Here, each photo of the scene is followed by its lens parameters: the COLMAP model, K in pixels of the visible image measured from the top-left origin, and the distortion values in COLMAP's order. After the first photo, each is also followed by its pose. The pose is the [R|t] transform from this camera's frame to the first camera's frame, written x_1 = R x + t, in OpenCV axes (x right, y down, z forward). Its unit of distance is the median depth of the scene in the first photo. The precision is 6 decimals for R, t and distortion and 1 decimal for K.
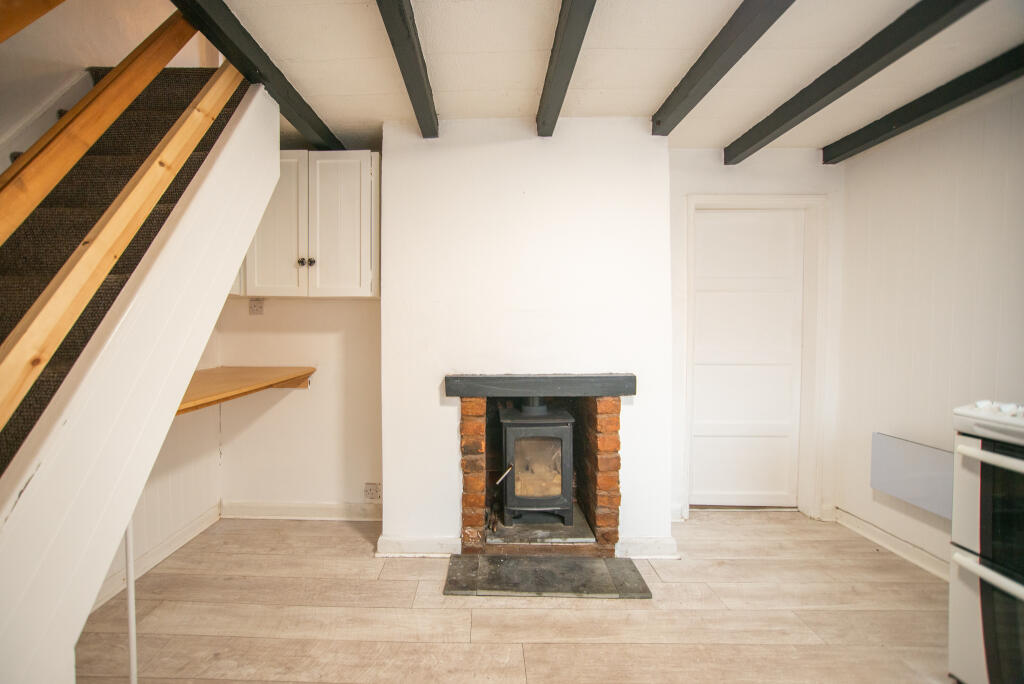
lens RADIAL K [[435.1, 0, 472.9], [0, 435.1, 338.5], [0, 0, 1]] dist [-0.020320, 0.000021]
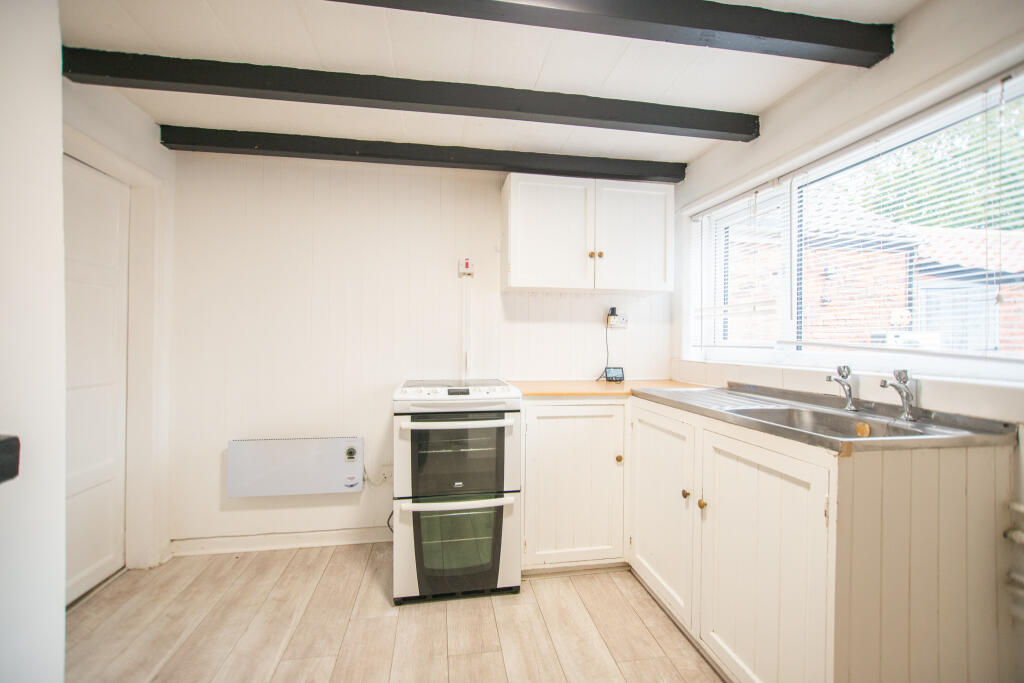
lens RADIAL K [[417.6, 0, 510.7], [0, 417.6, 336.1], [0, 0, 1]] dist [-0.001495, -0.000136]
pose [[-0.179096, 0.010634, 0.983774, -0.153896], [0.018968, 0.999793, -0.007354, -0.005152], [-0.983649, 0.017343, -0.179261, 0.595151]]
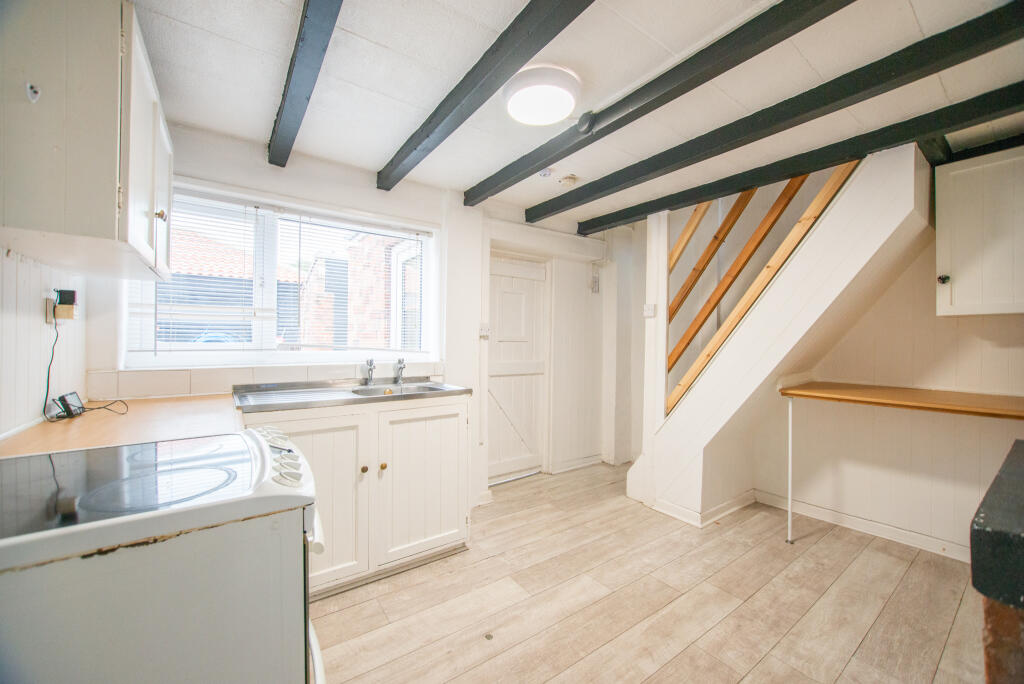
lens RADIAL K [[405.7, 0, 512.0], [0, 405.7, 342.0], [0, 0, 1]] dist [-0.002441, 0.000036]
pose [[-0.801820, -0.002898, -0.597559, 0.838521], [-0.025226, 0.999261, 0.029003, -0.041978], [0.597033, 0.038329, -0.801300, 1.082713]]
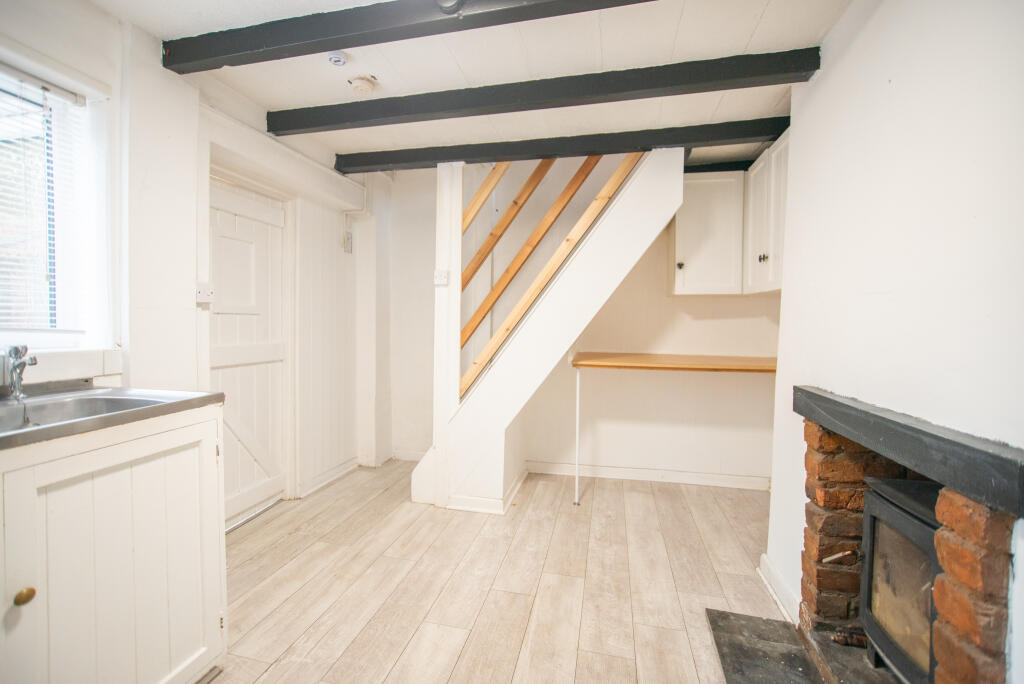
lens RADIAL K [[437.5, 0, 513.7], [0, 437.5, 336.1], [0, 0, 1]] dist [-0.008532, 0.000362]
pose [[-0.206311, 0.032265, -0.977954, 0.828634], [-0.038896, 0.998396, 0.041145, -0.012204], [0.977713, 0.046527, -0.204725, 0.705866]]
